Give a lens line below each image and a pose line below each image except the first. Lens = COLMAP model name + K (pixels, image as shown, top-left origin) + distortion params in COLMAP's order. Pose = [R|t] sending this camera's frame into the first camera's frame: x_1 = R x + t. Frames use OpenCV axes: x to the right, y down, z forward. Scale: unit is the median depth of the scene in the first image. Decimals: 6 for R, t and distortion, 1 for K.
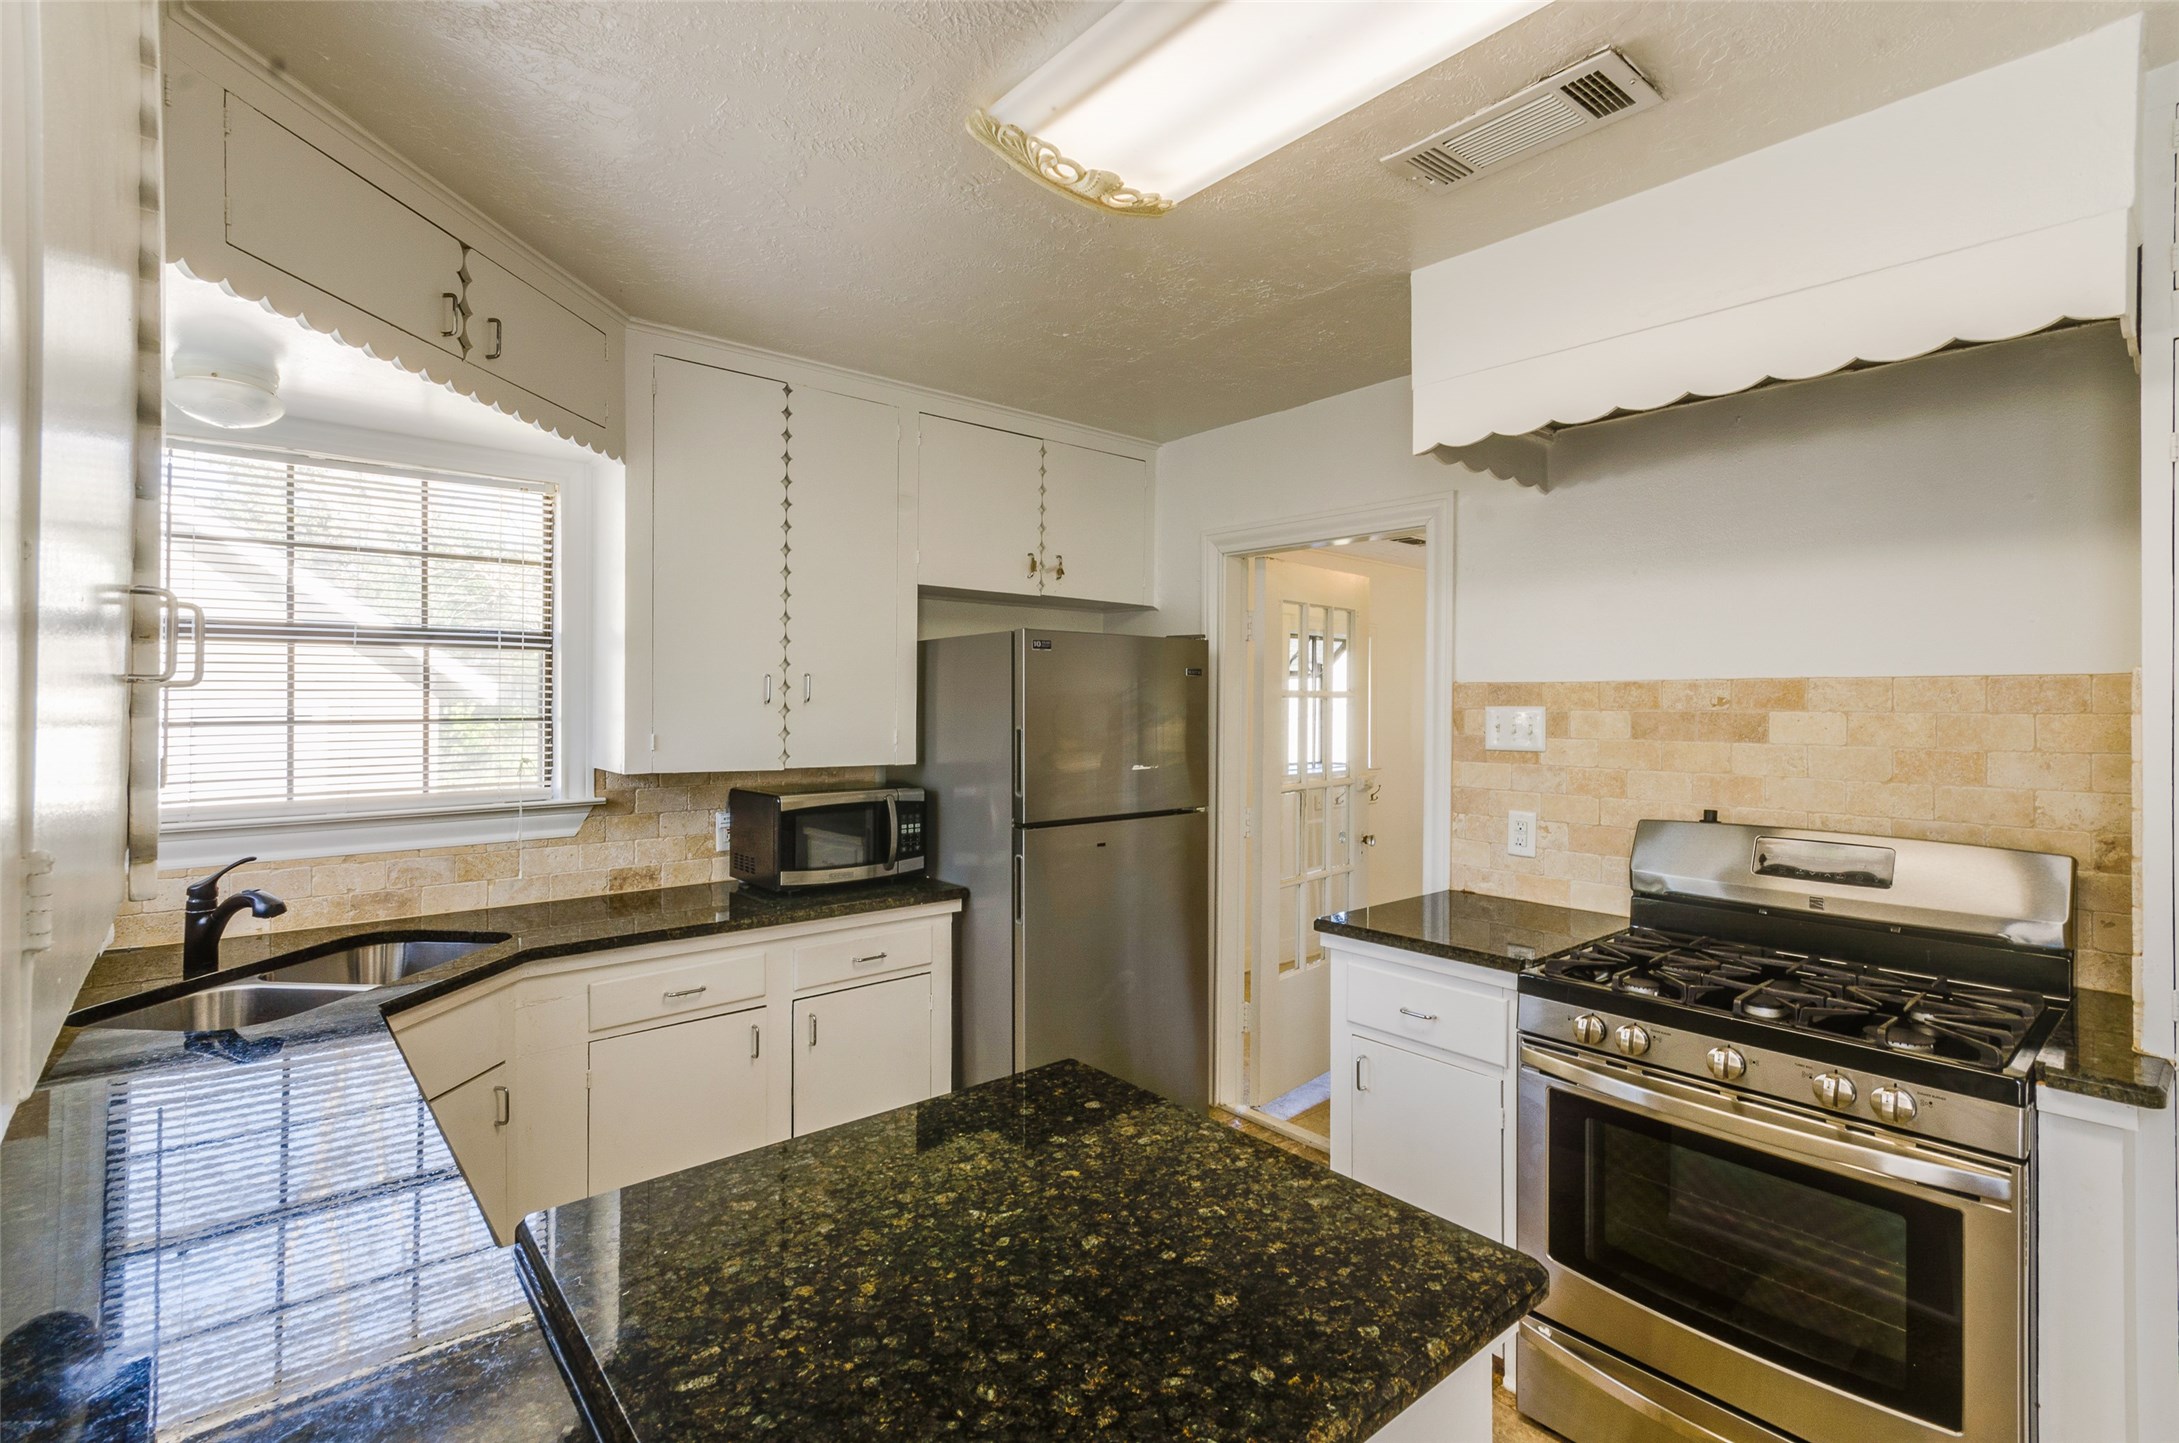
lens RADIAL K [[1009.3, 0, 1093.8], [0, 1009.3, 692.2], [0, 0, 1]] dist [-0.001771, 0.001300]
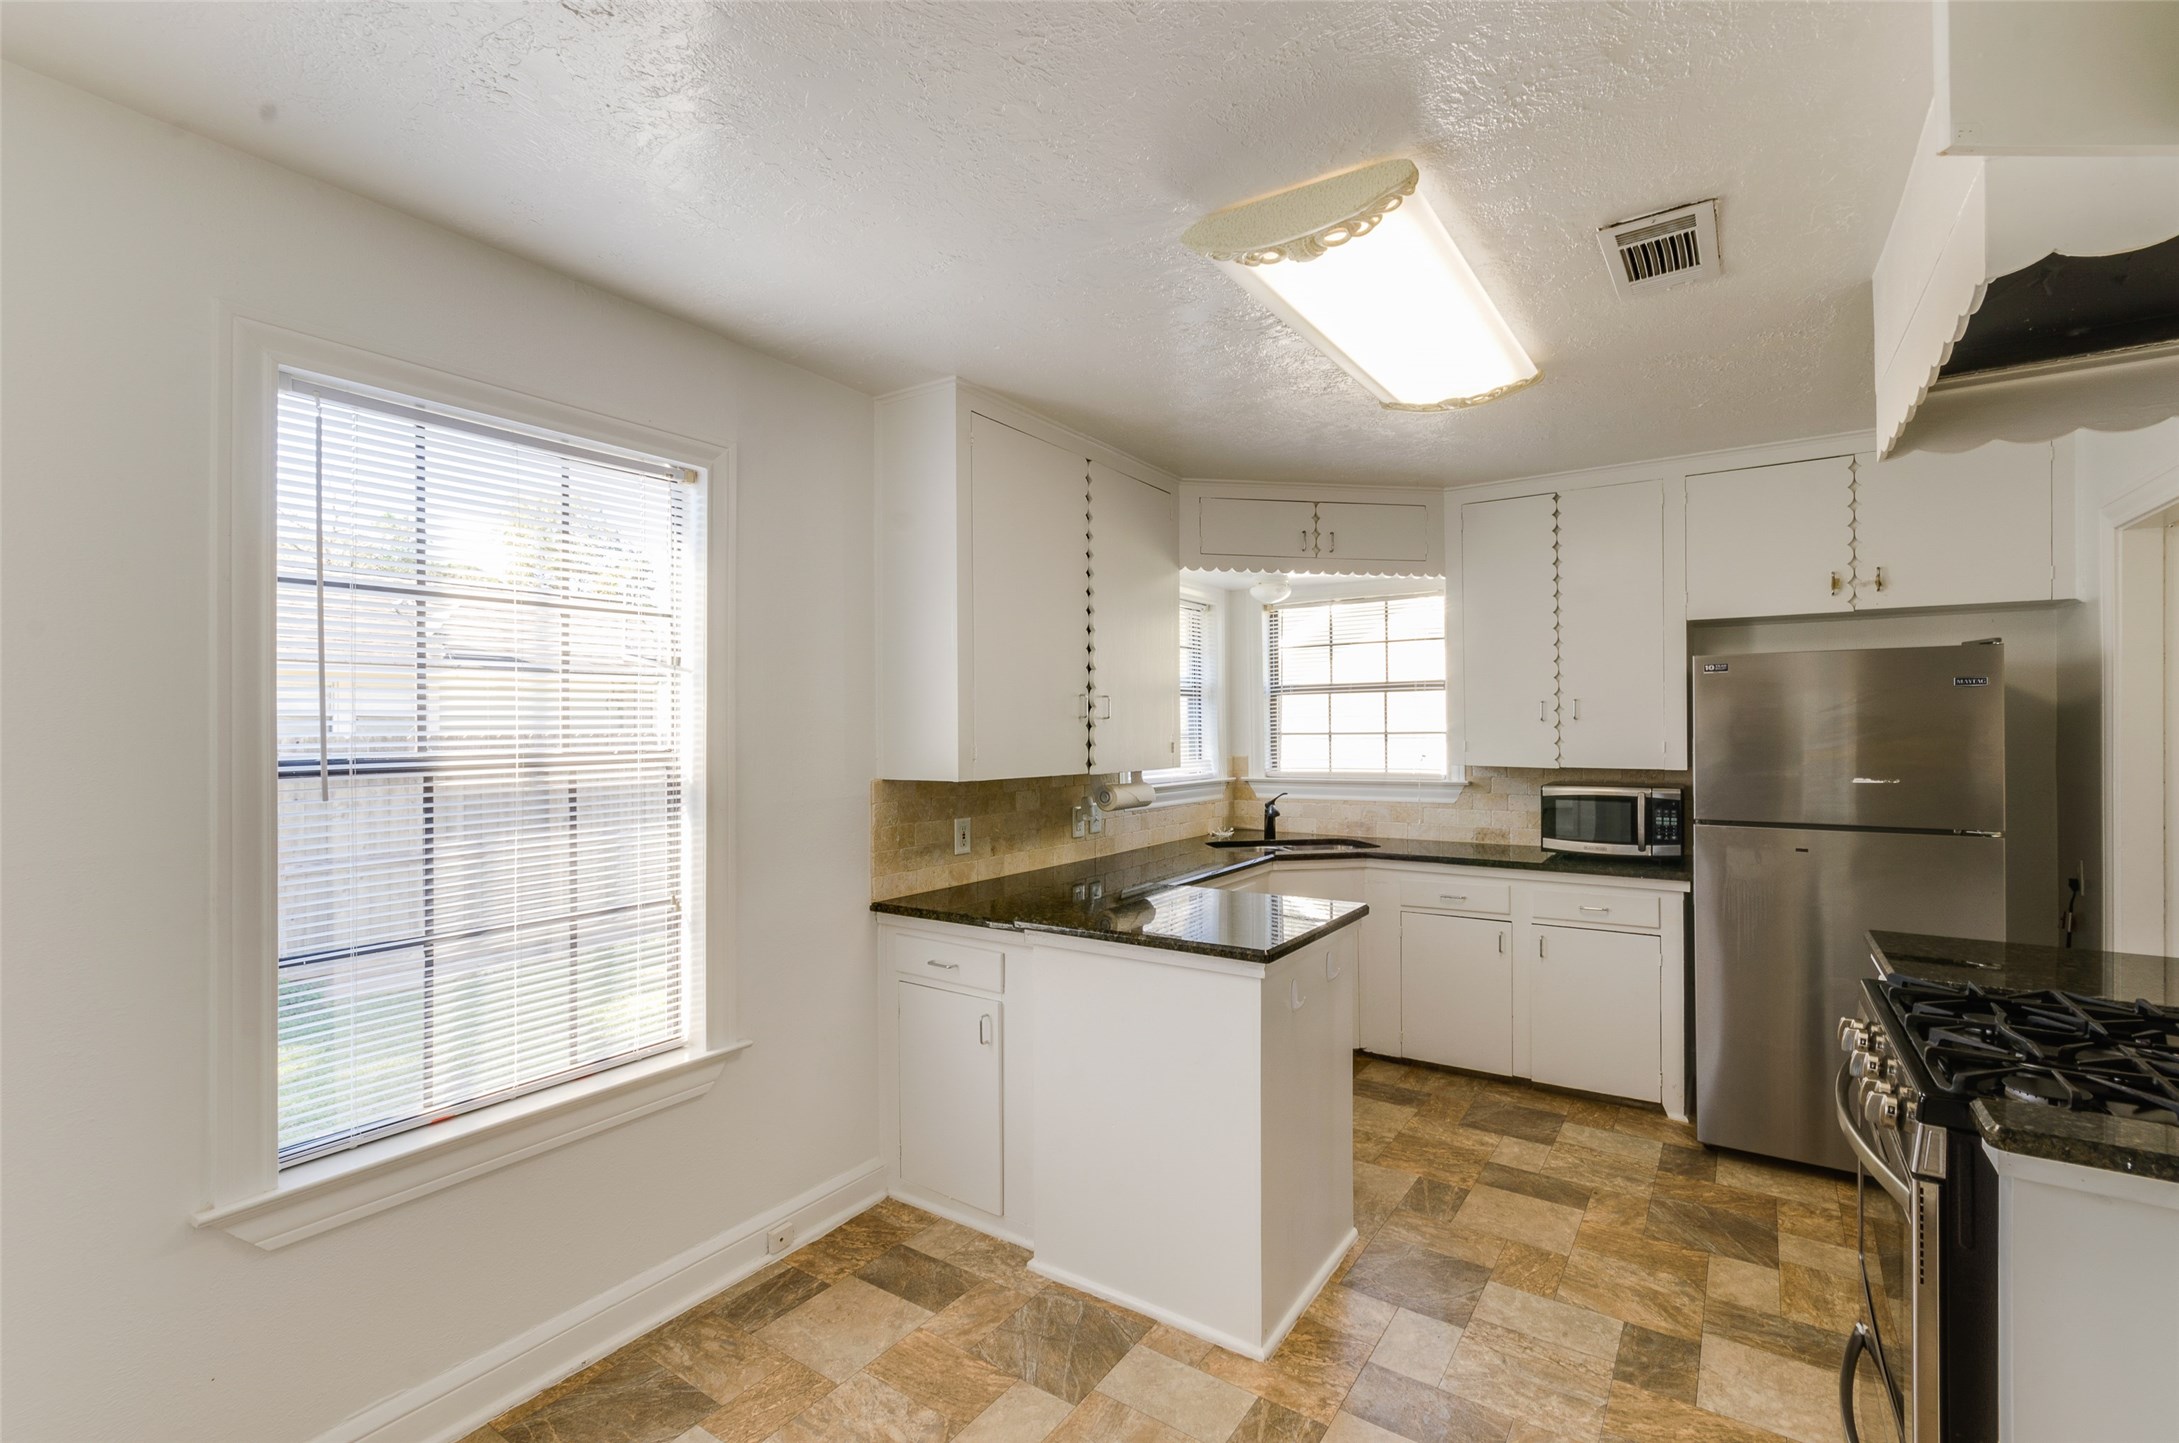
lens RADIAL K [[967.4, 0, 1065.7], [0, 967.4, 719.6], [0, 0, 1]] dist [0.001528, 0.000238]
pose [[0.253657, -0.013540, -0.967199, 0.901775], [0.016590, 0.999816, -0.009646, 0.011979], [0.967152, -0.013599, 0.253835, -0.006003]]
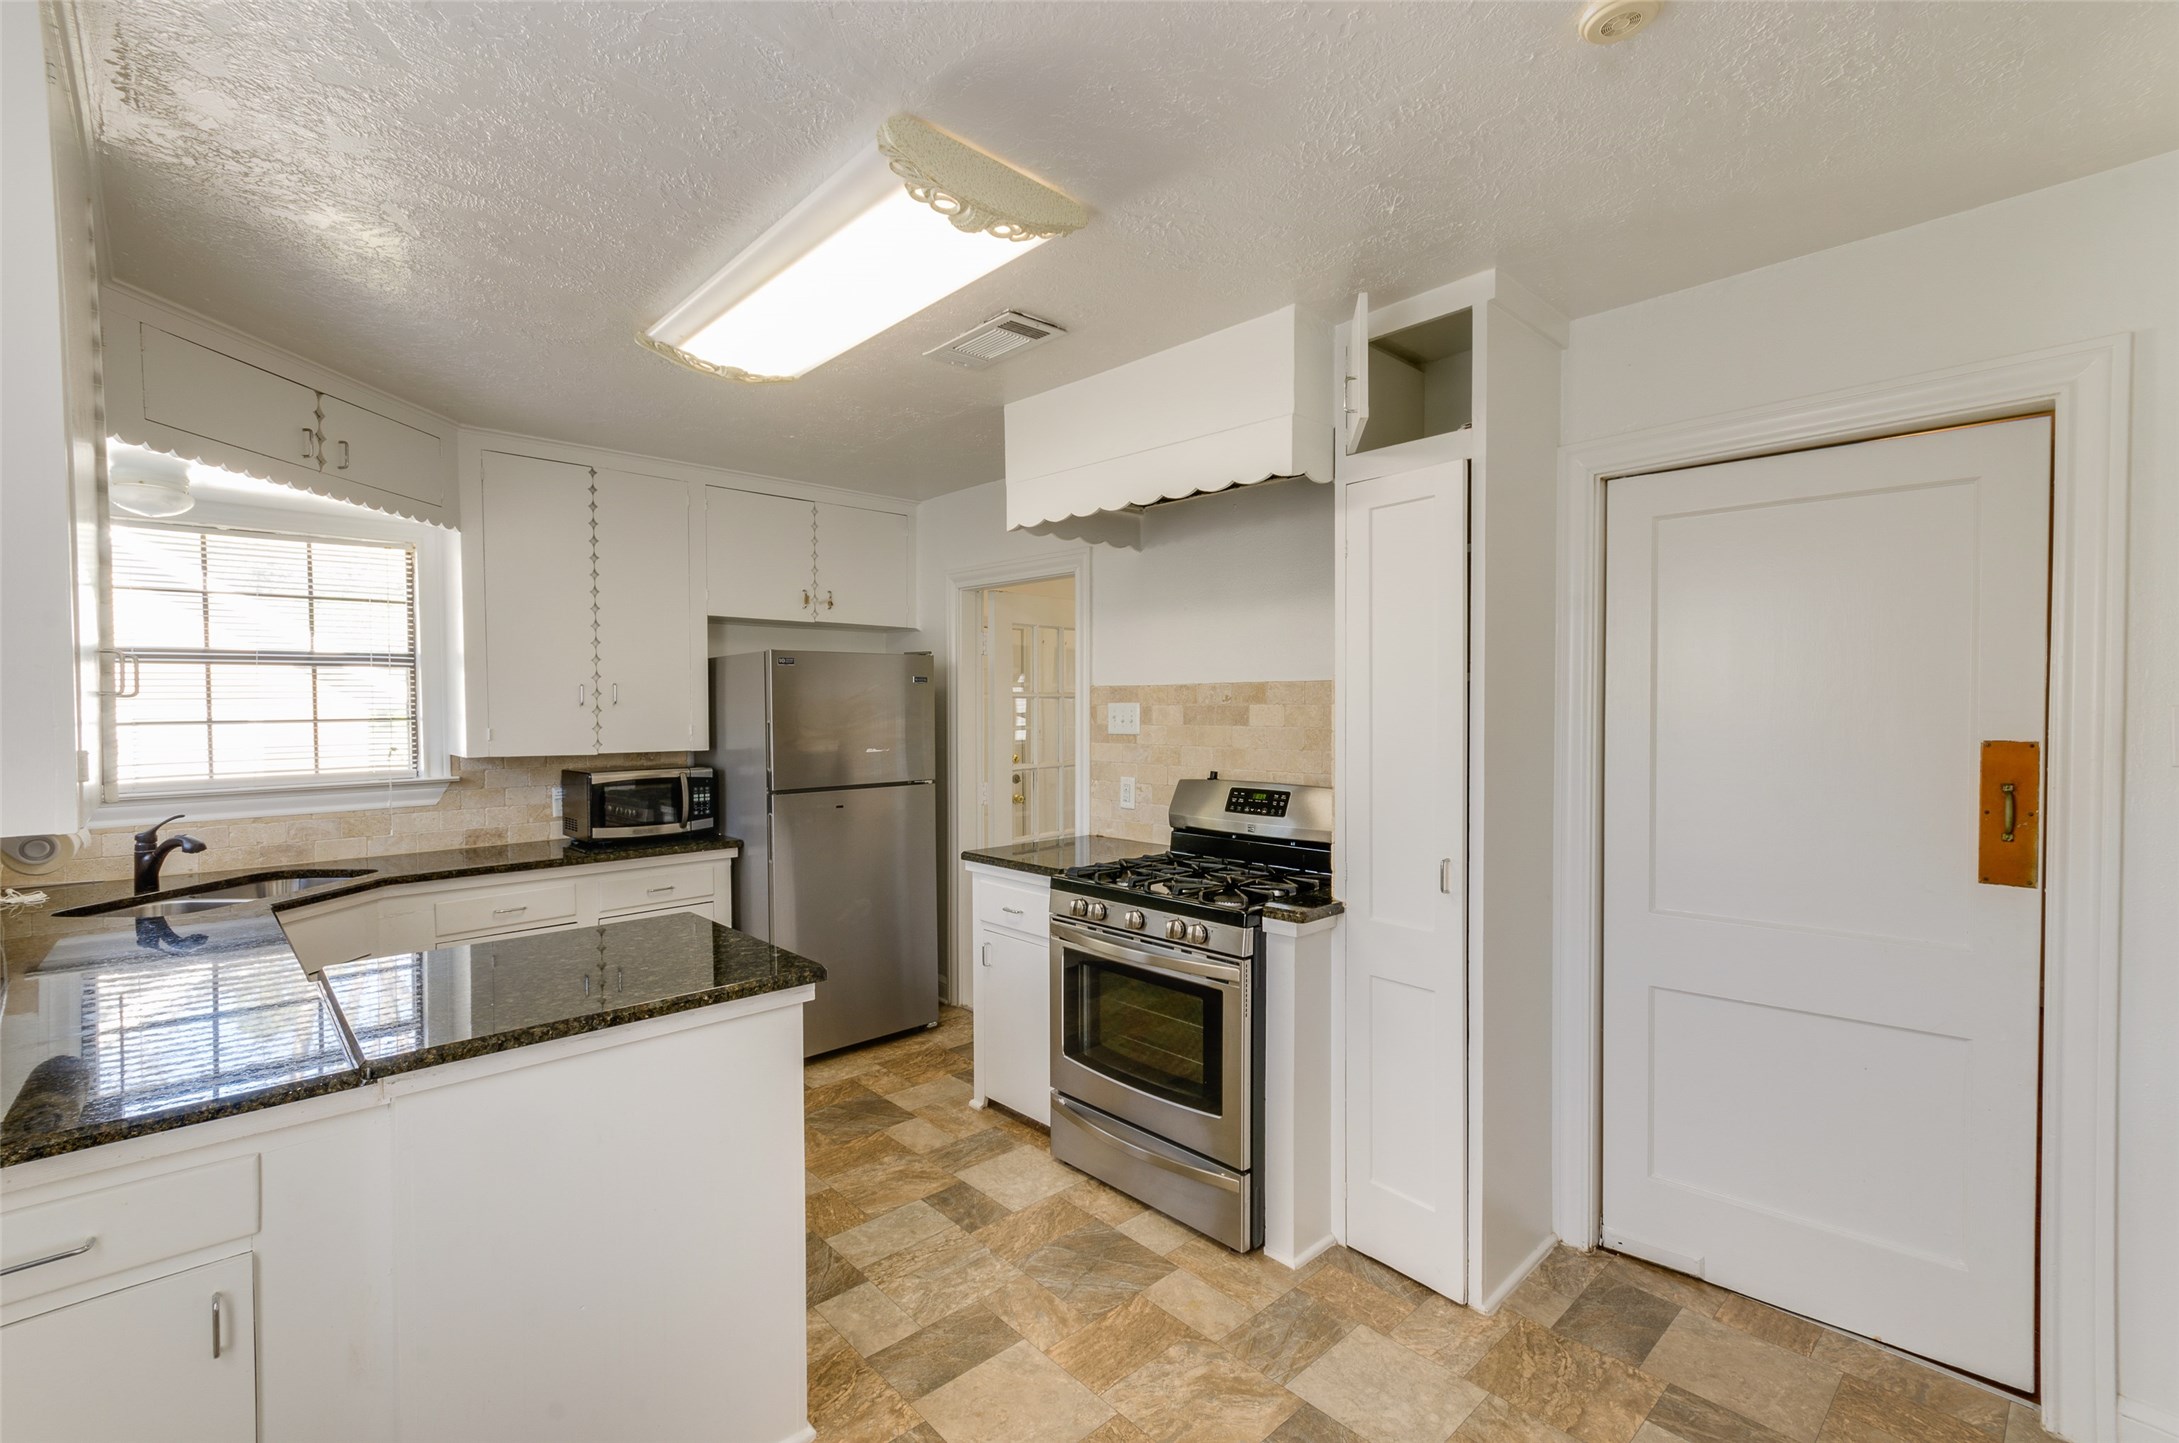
lens RADIAL K [[956.0, 0, 1089.5], [0, 956.0, 721.5], [0, 0, 1]] dist [0.002562, -0.000352]
pose [[0.998427, -0.009750, 0.055222, 0.310047], [0.008203, 0.999570, 0.028156, 0.002035], [-0.055473, -0.027659, 0.998077, -0.348387]]
